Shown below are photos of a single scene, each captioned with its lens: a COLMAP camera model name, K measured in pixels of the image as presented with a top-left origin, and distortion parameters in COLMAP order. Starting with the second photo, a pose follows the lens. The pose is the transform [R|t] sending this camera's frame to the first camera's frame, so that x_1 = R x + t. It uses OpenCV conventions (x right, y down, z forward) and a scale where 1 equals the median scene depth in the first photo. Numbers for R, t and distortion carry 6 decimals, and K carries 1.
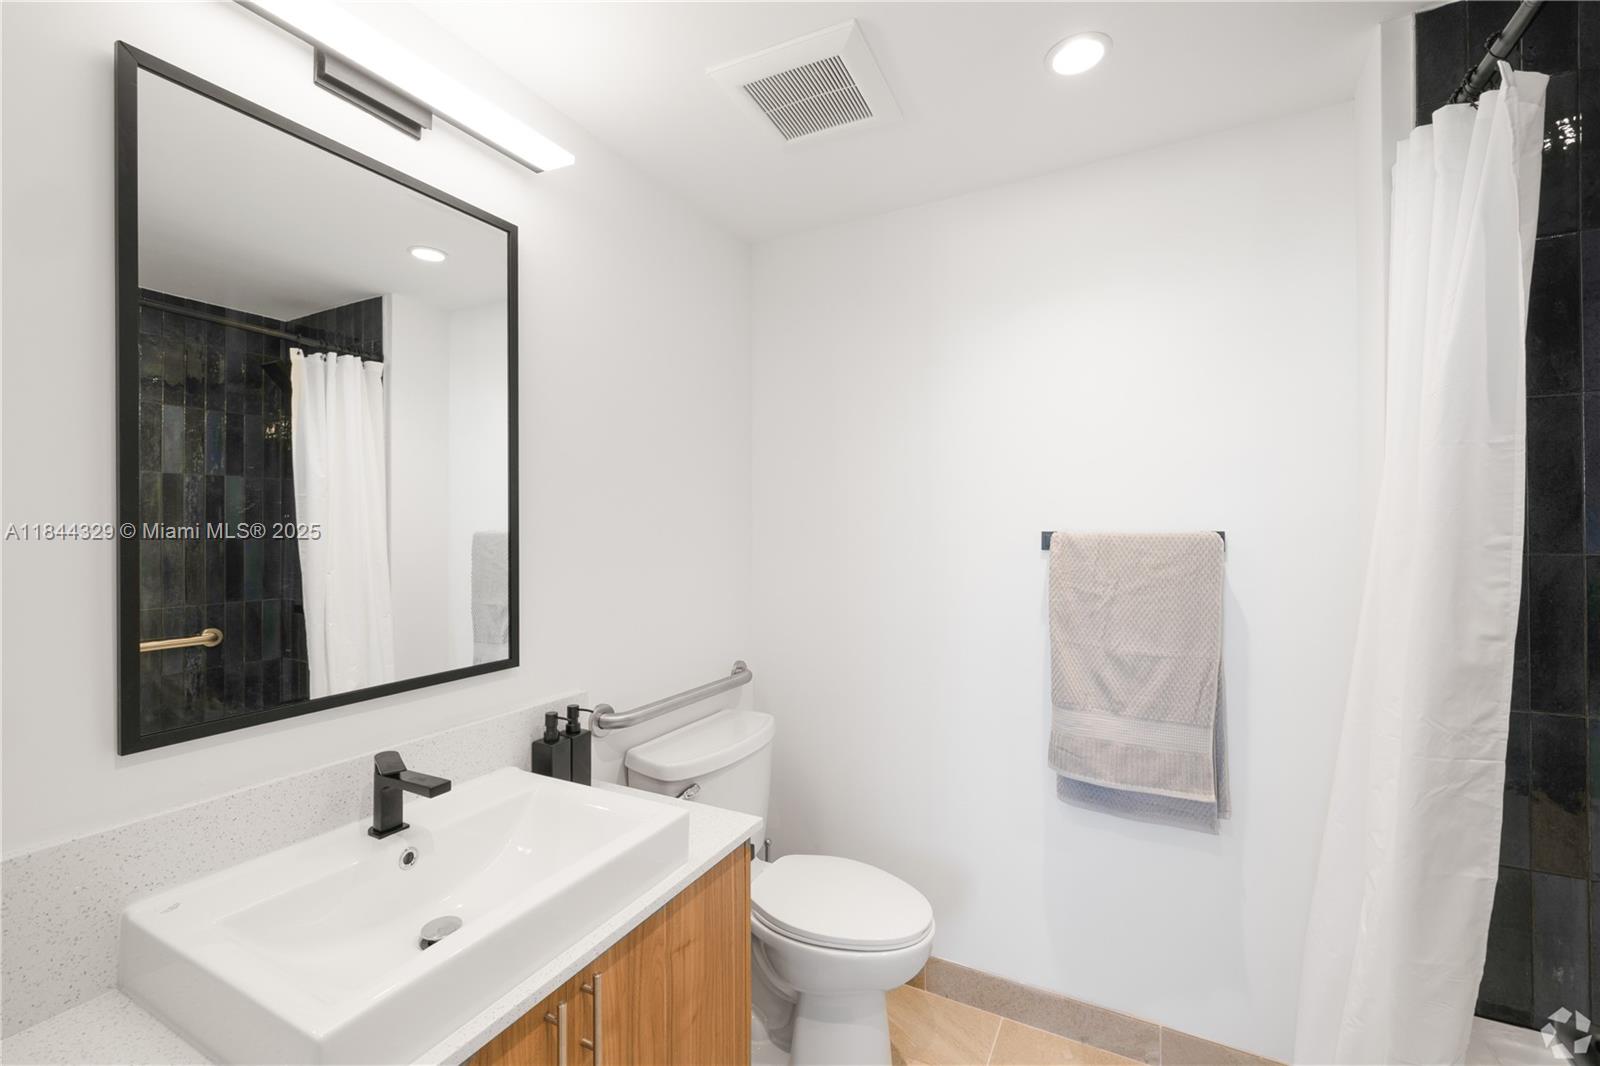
lens RADIAL K [[688.8, 0, 799.9], [0, 688.8, 524.0], [0, 0, 1]] dist [0.000304, 0.000083]
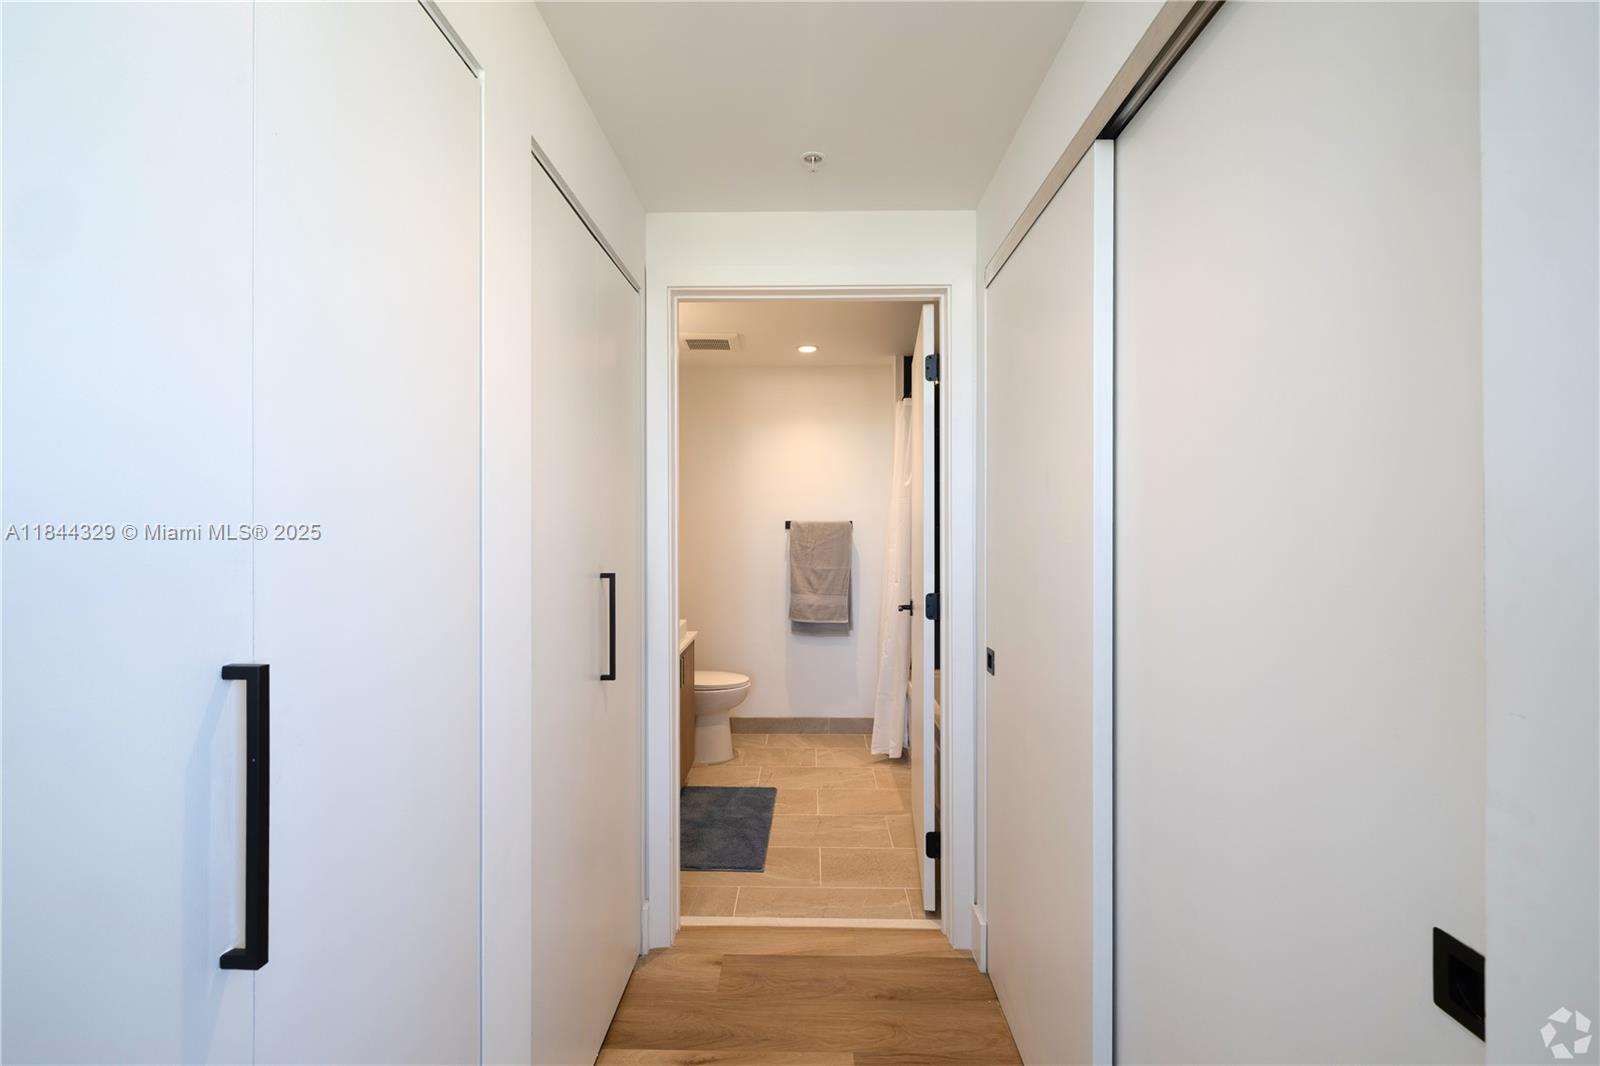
lens RADIAL K [[688.8, 0, 798.8], [0, 688.8, 525.7], [0, 0, 1]] dist [0.000304, 0.000083]
pose [[0.892077, -0.000180, 0.451883, -0.736876], [-0.003476, 0.999968, 0.007261, 0.010710], [-0.451870, -0.008048, 0.892047, -1.228005]]
